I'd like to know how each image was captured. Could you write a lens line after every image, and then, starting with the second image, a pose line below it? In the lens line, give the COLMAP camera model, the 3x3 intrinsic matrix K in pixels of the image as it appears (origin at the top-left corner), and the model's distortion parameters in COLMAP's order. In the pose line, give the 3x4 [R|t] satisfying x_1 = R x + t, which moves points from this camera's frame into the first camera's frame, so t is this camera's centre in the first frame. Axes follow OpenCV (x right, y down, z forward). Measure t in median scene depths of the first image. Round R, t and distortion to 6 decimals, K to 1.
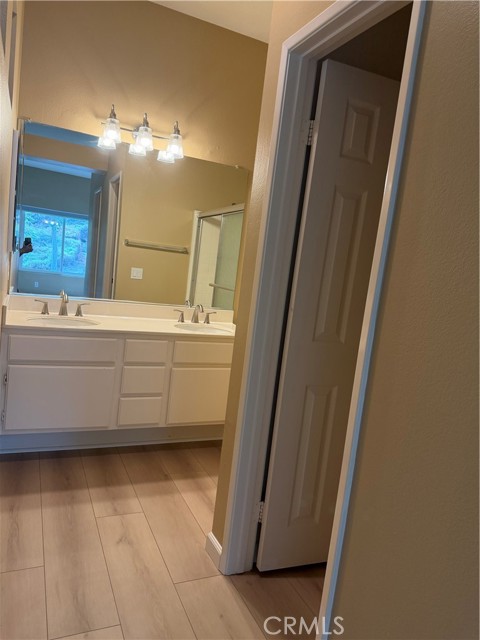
lens RADIAL K [[457.5, 0, 240.5], [0, 457.5, 321.3], [0, 0, 1]] dist [0.051267, -0.063308]
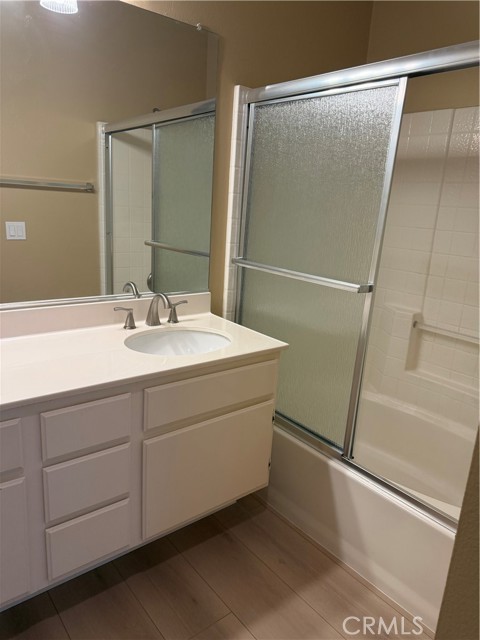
lens RADIAL K [[457.5, 0, 238.5], [0, 457.5, 317.9], [0, 0, 1]] dist [0.051267, -0.063308]
pose [[0.966675, -0.118774, 0.226785, -0.118641], [0.083069, 0.983456, 0.160980, -0.083322], [-0.242153, -0.136776, 0.960549, 0.410926]]
